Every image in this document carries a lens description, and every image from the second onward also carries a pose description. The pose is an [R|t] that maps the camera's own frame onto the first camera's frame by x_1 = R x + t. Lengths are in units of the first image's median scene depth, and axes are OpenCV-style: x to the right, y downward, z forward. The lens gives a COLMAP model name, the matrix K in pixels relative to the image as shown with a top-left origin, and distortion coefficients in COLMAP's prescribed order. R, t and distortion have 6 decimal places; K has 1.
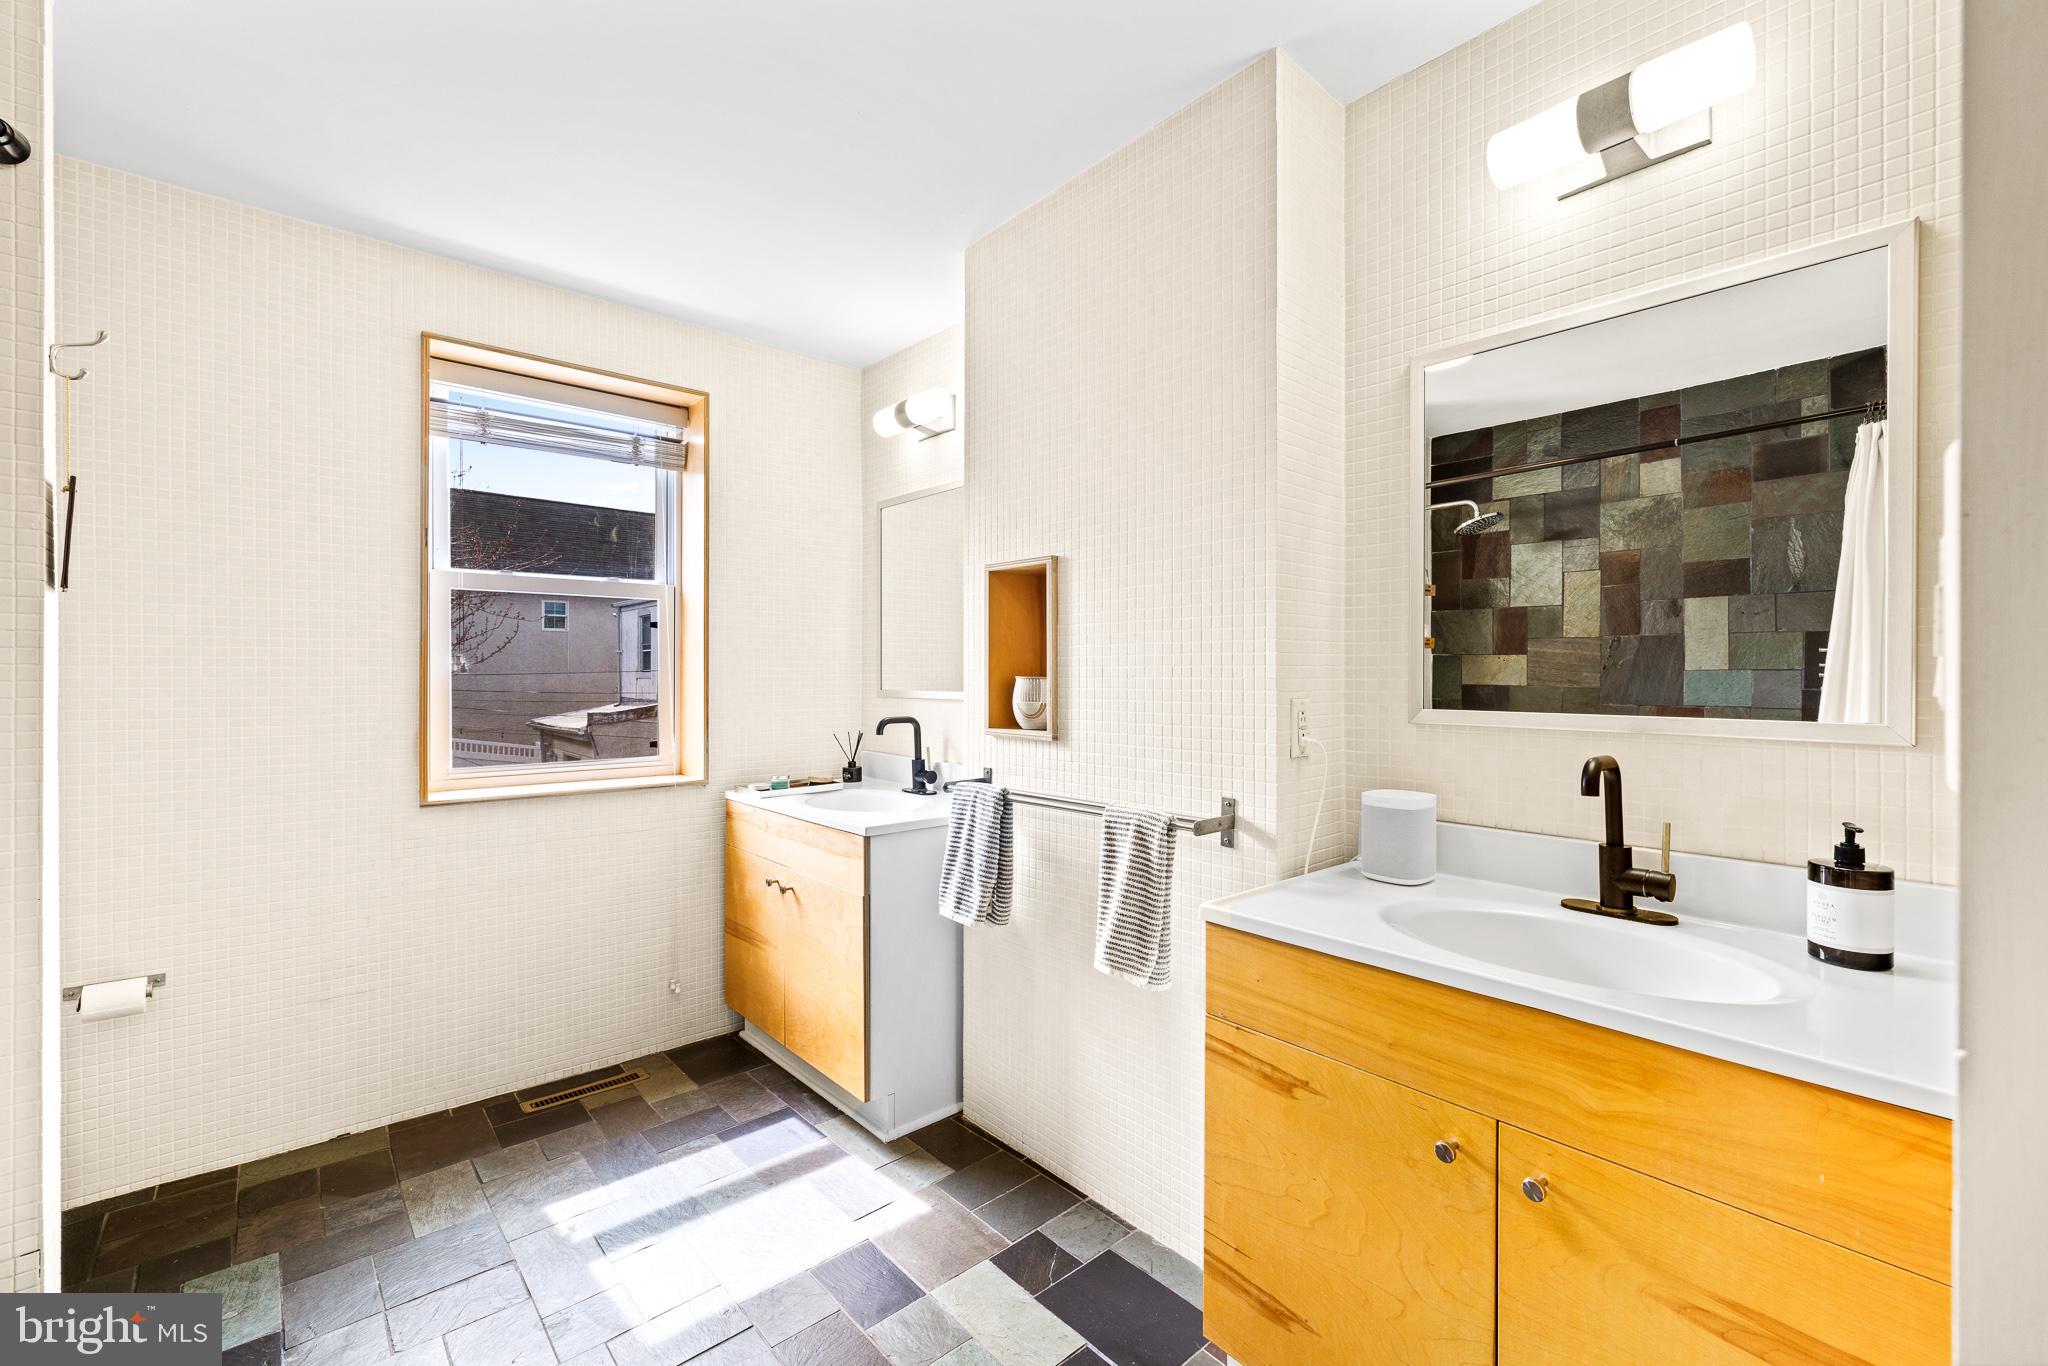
lens RADIAL K [[856.5, 0, 1017.3], [0, 856.5, 673.6], [0, 0, 1]] dist [0.001597, 0.000293]
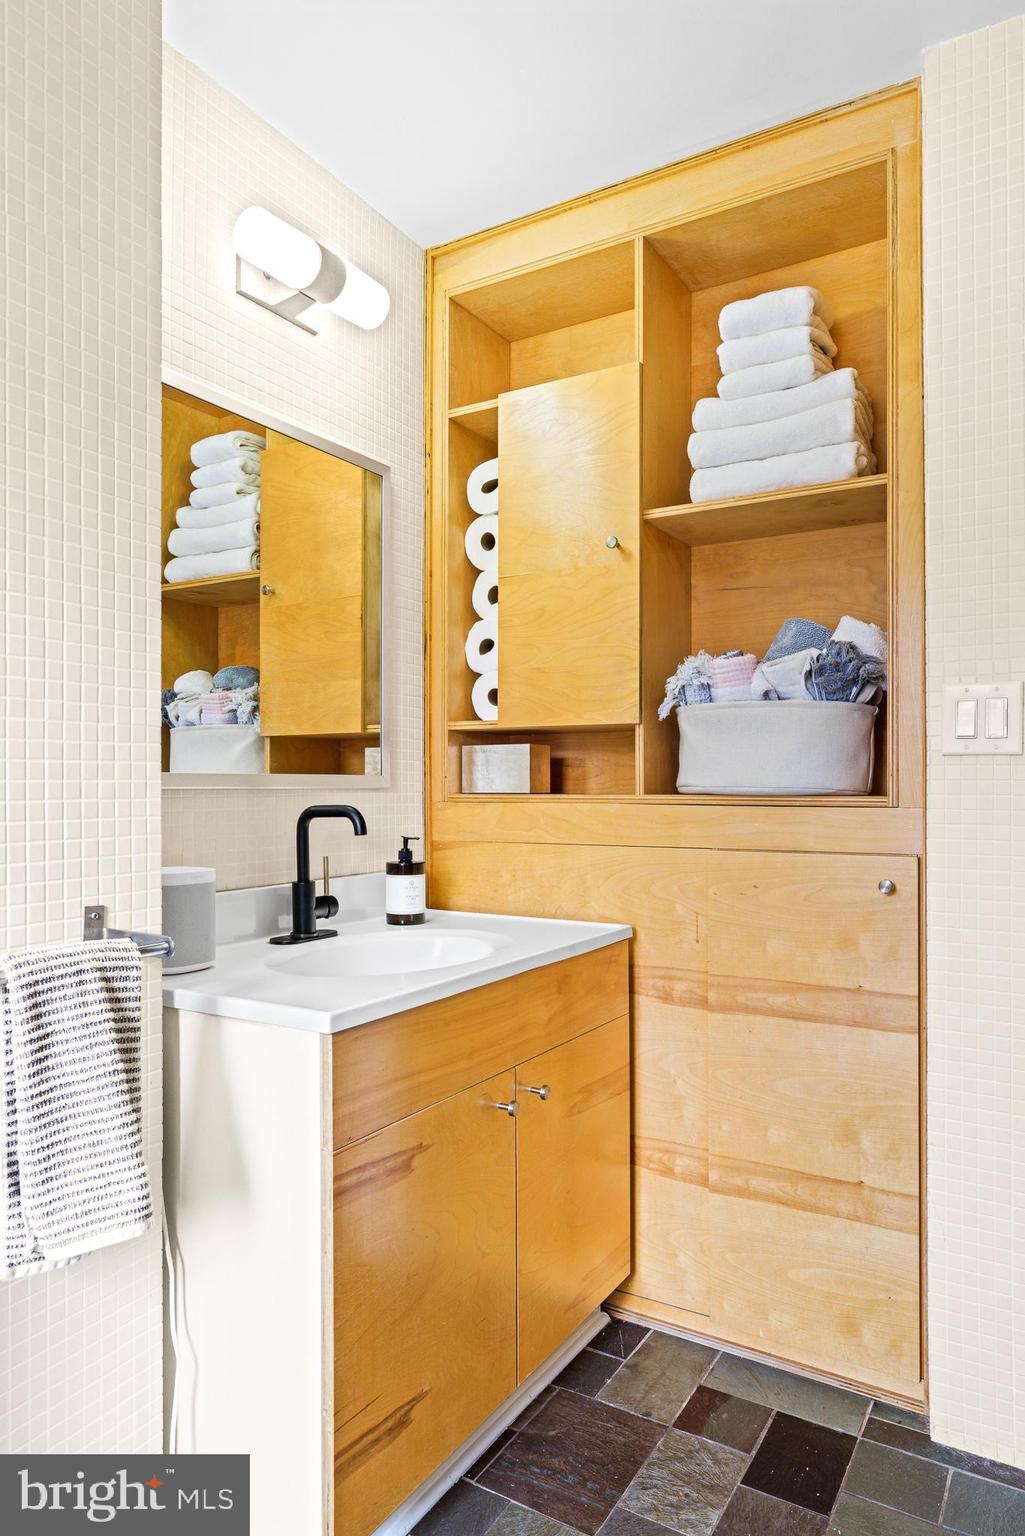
lens RADIAL K [[982.9, 0, 512.5], [0, 982.9, 768.0], [0, 0, 1]] dist [0.003098, 0.000889]
pose [[-0.306036, 0.010208, 0.951965, -0.763452], [-0.001552, 0.999936, -0.011222, 0.063719], [-0.952019, -0.004912, -0.306000, 1.252237]]
